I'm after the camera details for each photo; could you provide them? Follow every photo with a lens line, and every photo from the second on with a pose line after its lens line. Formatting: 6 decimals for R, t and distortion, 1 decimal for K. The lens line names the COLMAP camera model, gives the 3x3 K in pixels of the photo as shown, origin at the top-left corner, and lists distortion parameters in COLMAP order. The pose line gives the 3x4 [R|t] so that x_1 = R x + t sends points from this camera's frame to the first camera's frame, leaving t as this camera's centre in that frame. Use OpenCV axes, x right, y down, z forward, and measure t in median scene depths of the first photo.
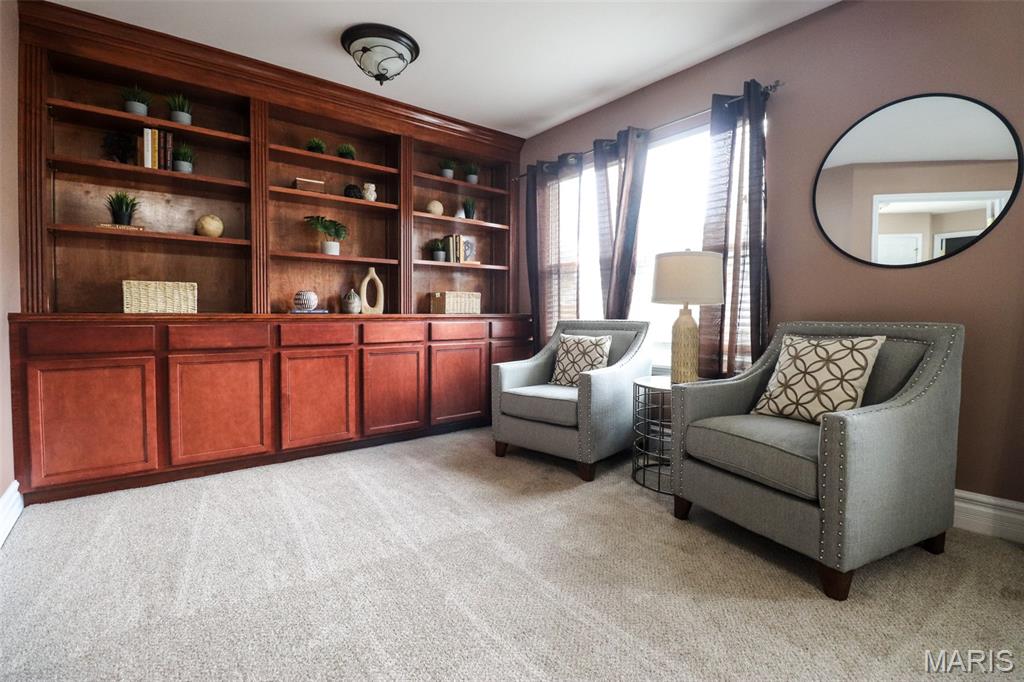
lens RADIAL K [[480.6, 0, 507.2], [0, 480.6, 331.5], [0, 0, 1]] dist [-0.015555, -0.006151]
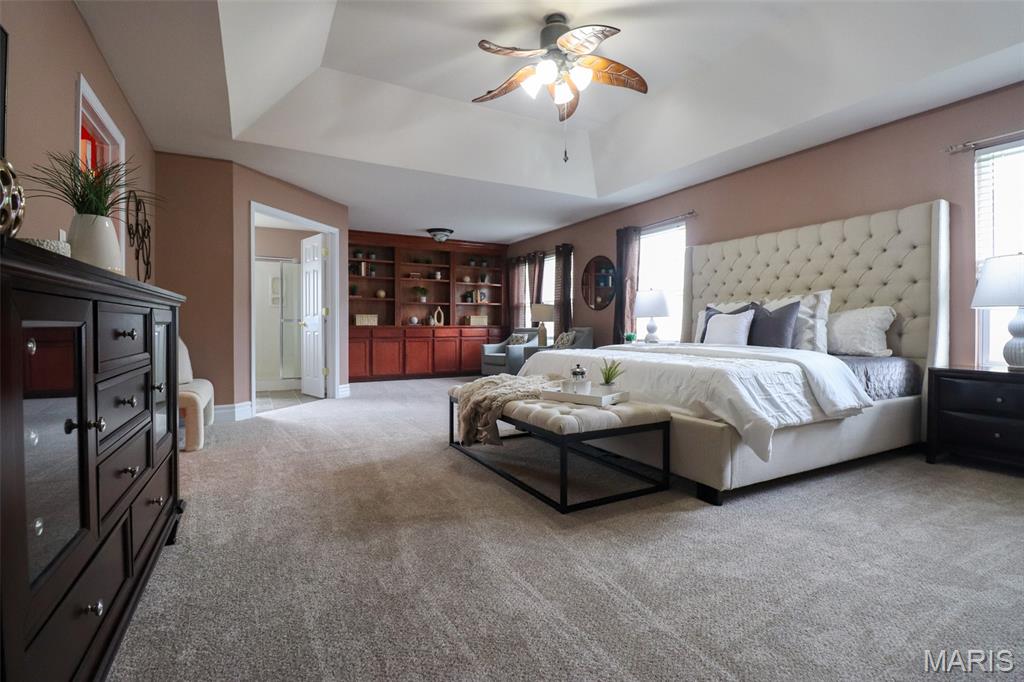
lens RADIAL K [[480.6, 0, 515.0], [0, 480.6, 339.5], [0, 0, 1]] dist [-0.015555, -0.006151]
pose [[0.988024, 0.005353, -0.154207, 0.480887], [-0.006955, 0.999927, -0.009857, 0.054996], [0.154143, 0.010812, 0.987989, -1.357796]]
